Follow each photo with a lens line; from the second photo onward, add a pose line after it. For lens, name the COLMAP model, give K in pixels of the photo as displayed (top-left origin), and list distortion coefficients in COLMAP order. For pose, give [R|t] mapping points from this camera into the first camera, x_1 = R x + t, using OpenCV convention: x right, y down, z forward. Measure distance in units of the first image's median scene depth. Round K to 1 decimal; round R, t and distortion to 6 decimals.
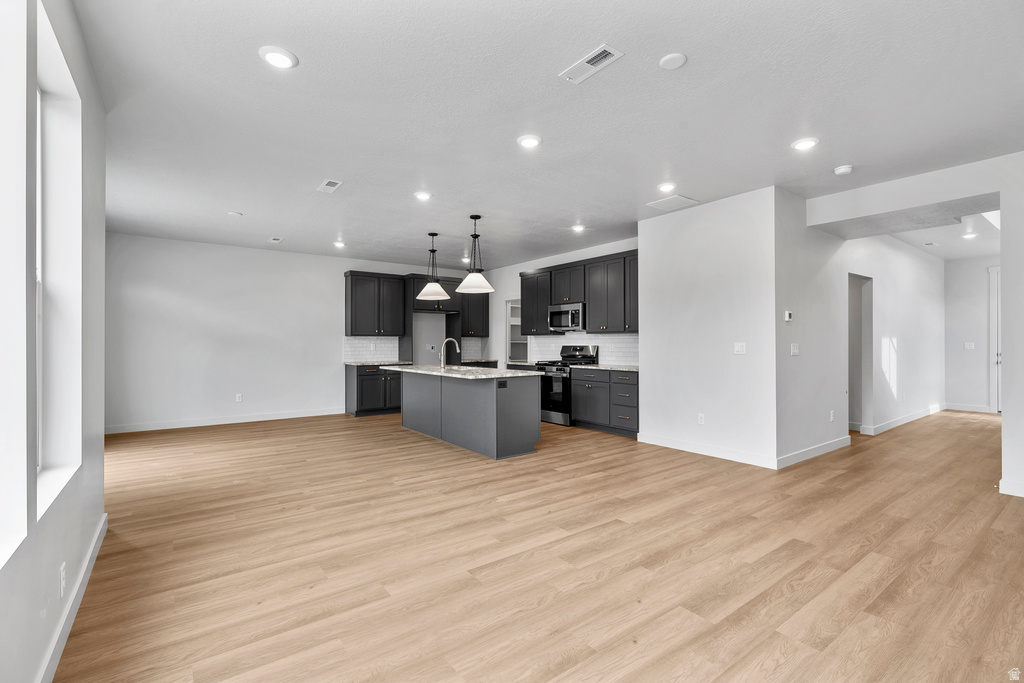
lens RADIAL K [[459.7, 0, 512.0], [0, 459.7, 341.5], [0, 0, 1]] dist [-0.001110, 0.000044]
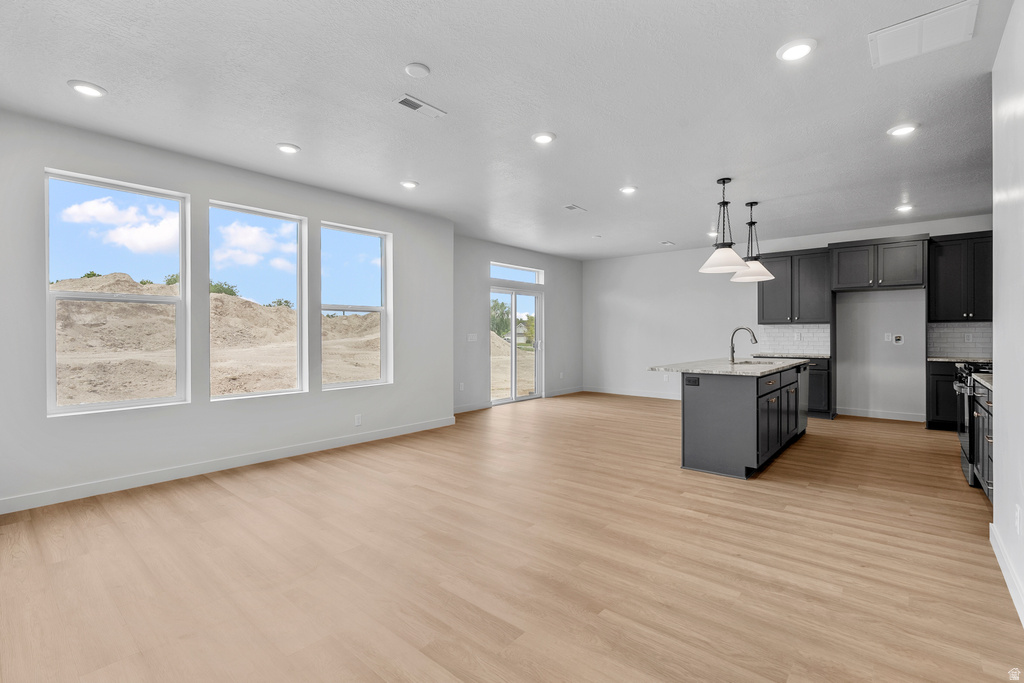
lens RADIAL K [[461.7, 0, 509.9], [0, 461.7, 334.7], [0, 0, 1]] dist [-0.002398, -0.000067]
pose [[0.221433, 0.003068, -0.975171, 0.528211], [0.006344, 0.999969, 0.004587, 0.001074], [0.975155, -0.007202, 0.221407, 0.354372]]
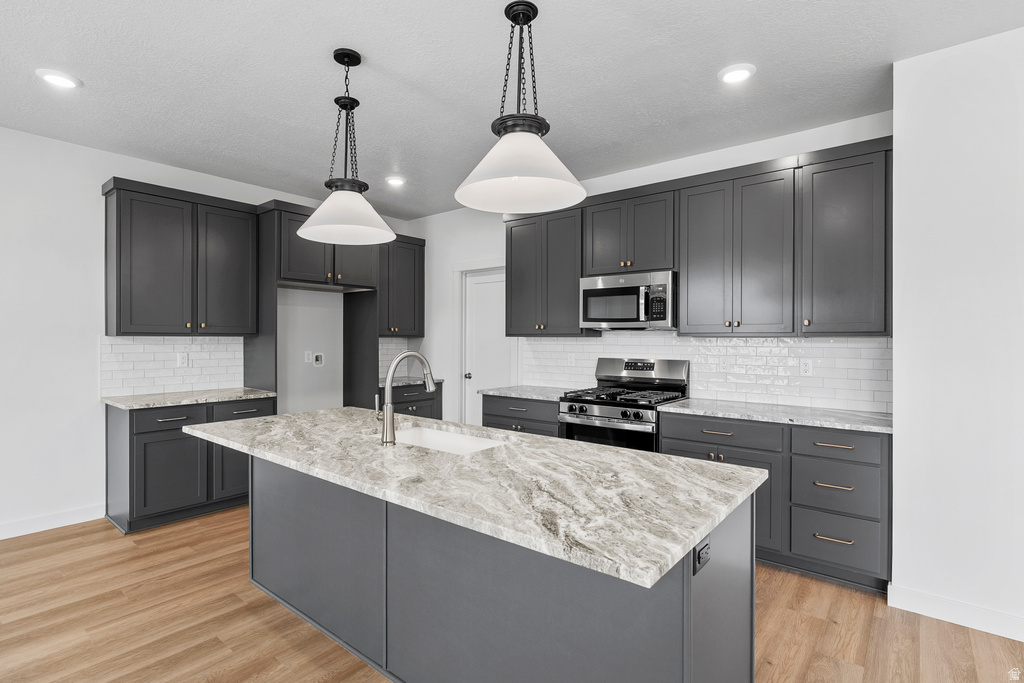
lens RADIAL K [[500.6, 0, 512.0], [0, 500.6, 341.5], [0, 0, 1]] dist [0.000859, 0.000625]
pose [[0.969670, 0.004419, 0.244377, -0.134642], [-0.006836, 0.999936, 0.009040, -0.015663], [-0.244322, -0.010436, 0.969638, 0.555352]]
